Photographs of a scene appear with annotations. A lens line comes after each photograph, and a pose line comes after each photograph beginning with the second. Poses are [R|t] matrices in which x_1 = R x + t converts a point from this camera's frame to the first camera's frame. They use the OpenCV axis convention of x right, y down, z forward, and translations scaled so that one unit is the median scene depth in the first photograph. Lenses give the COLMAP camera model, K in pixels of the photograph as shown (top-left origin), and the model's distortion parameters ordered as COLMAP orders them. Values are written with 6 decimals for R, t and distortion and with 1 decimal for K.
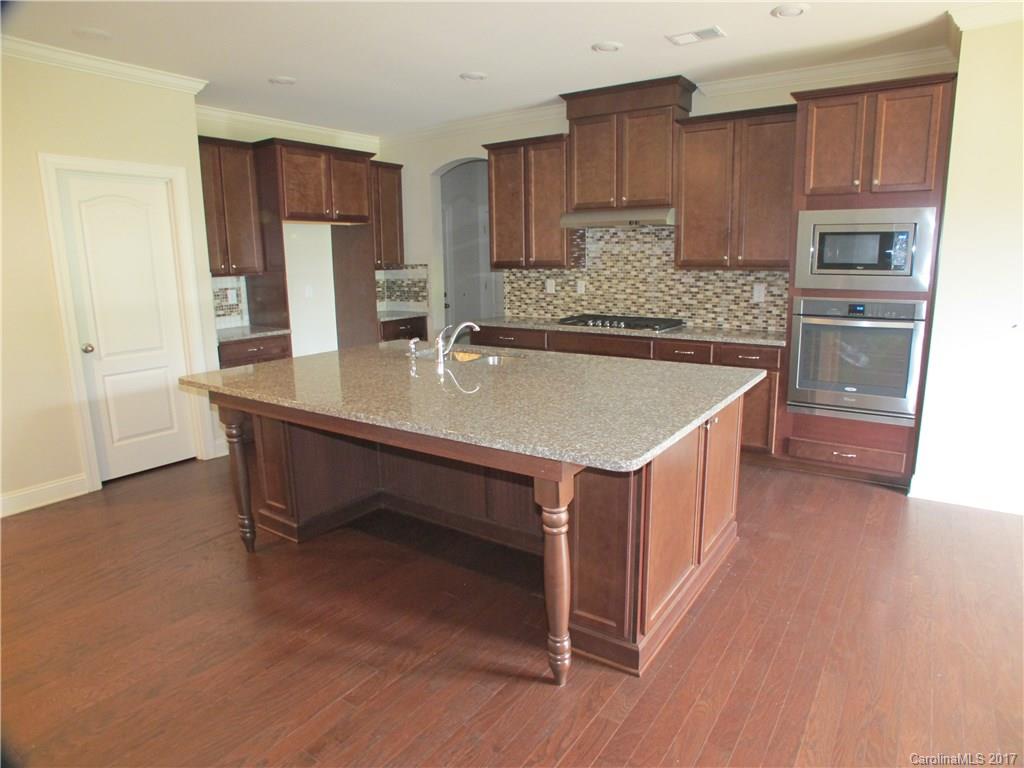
lens RADIAL K [[618.7, 0, 517.5], [0, 618.7, 383.1], [0, 0, 1]] dist [-0.113954, 0.051751]
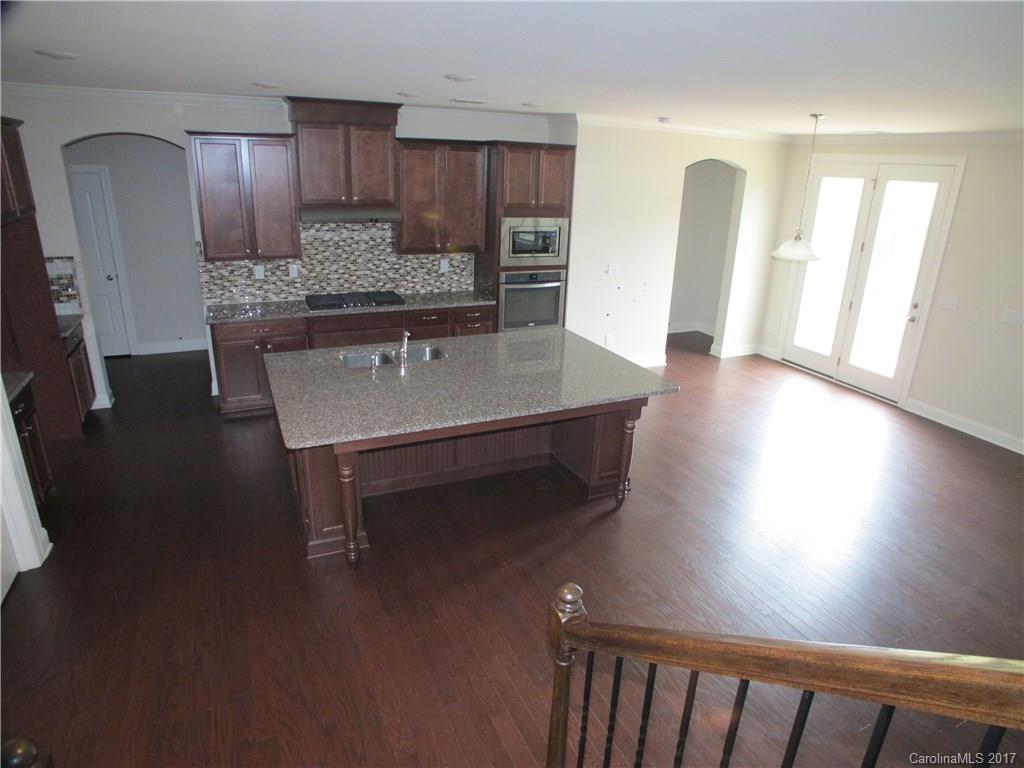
lens RADIAL K [[621.6, 0, 531.4], [0, 621.6, 385.4], [0, 0, 1]] dist [-0.118591, 0.057904]
pose [[0.501132, -0.259920, 0.825414, -0.688288], [0.125850, 0.965576, 0.227650, -0.165590], [-0.856171, -0.010204, 0.516592, 0.078995]]
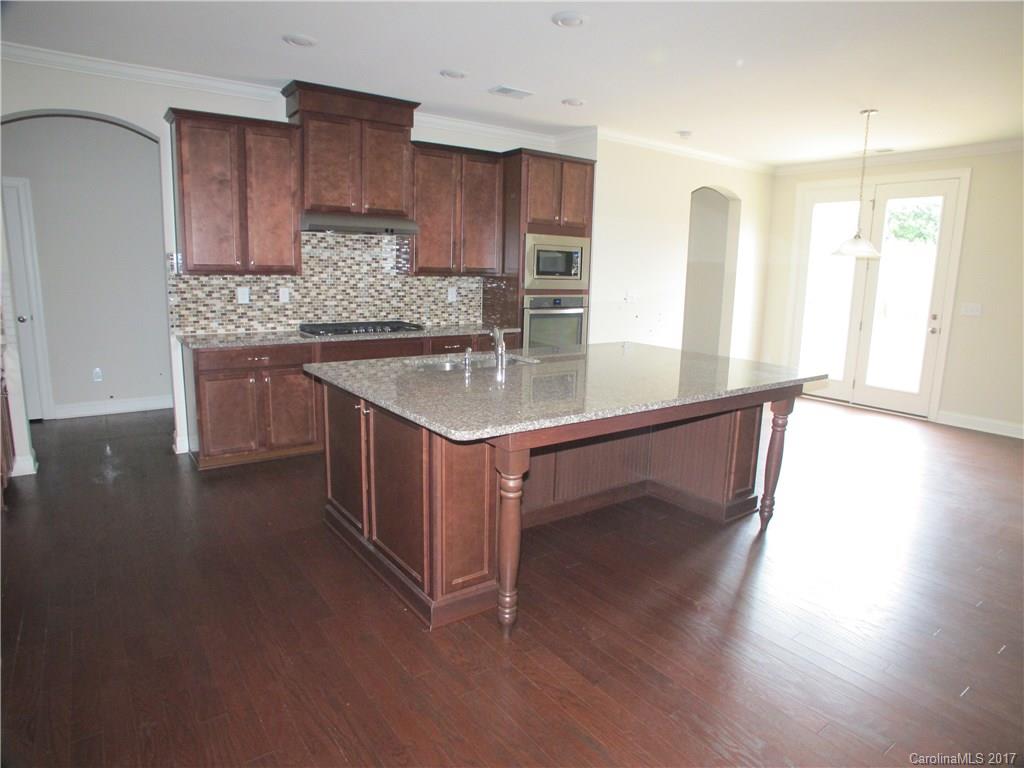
lens RADIAL K [[618.7, 0, 517.5], [0, 618.7, 383.1], [0, 0, 1]] dist [-0.113954, 0.051751]
pose [[0.341182, -0.148908, 0.928128, -0.678762], [0.159085, 0.982277, 0.099115, -0.068375], [-0.926438, 0.113835, 0.358824, 0.411364]]
